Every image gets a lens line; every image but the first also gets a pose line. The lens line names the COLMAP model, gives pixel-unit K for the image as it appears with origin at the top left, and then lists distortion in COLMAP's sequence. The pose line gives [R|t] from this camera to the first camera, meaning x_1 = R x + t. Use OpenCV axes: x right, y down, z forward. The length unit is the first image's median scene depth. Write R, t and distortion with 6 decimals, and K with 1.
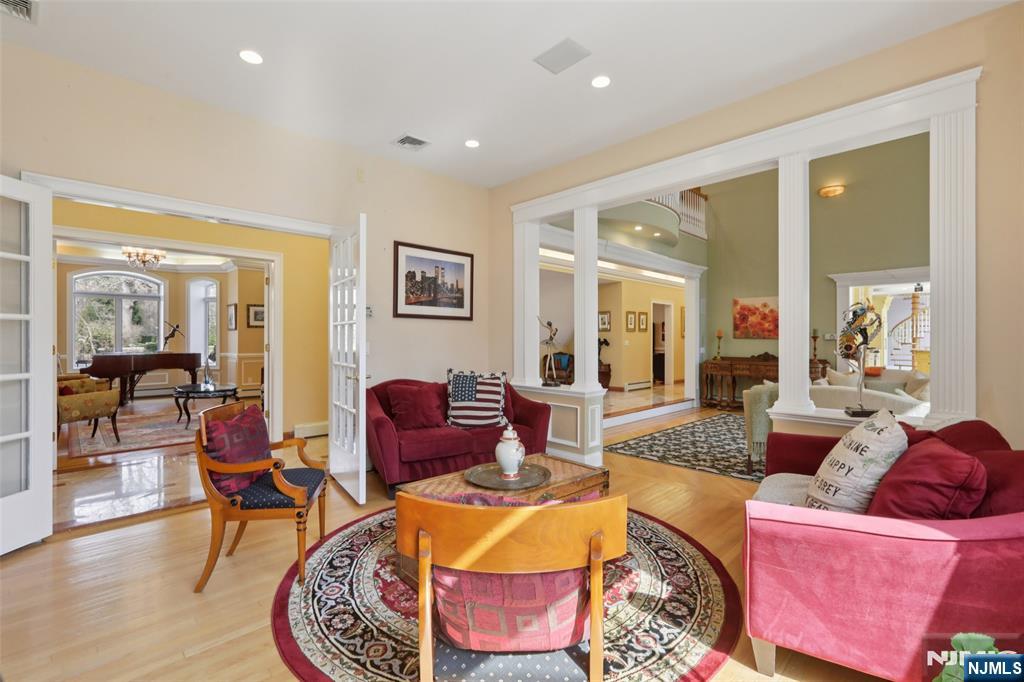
lens RADIAL K [[465.1, 0, 509.8], [0, 465.1, 341.2], [0, 0, 1]] dist [-0.000985, -0.000449]
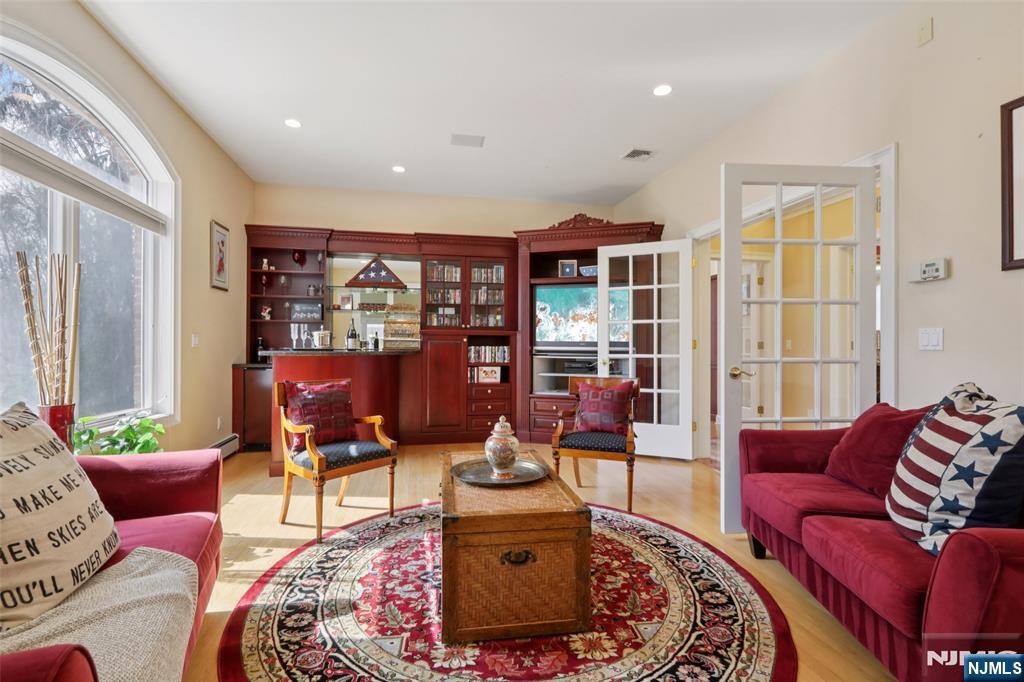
lens RADIAL K [[465.1, 0, 509.8], [0, 465.1, 344.7], [0, 0, 1]] dist [-0.000985, -0.000449]
pose [[-0.551935, -0.013844, -0.833772, 0.862442], [-0.008284, 0.999904, -0.011119, 0.067877], [0.833846, 0.000770, -0.551996, 1.785804]]
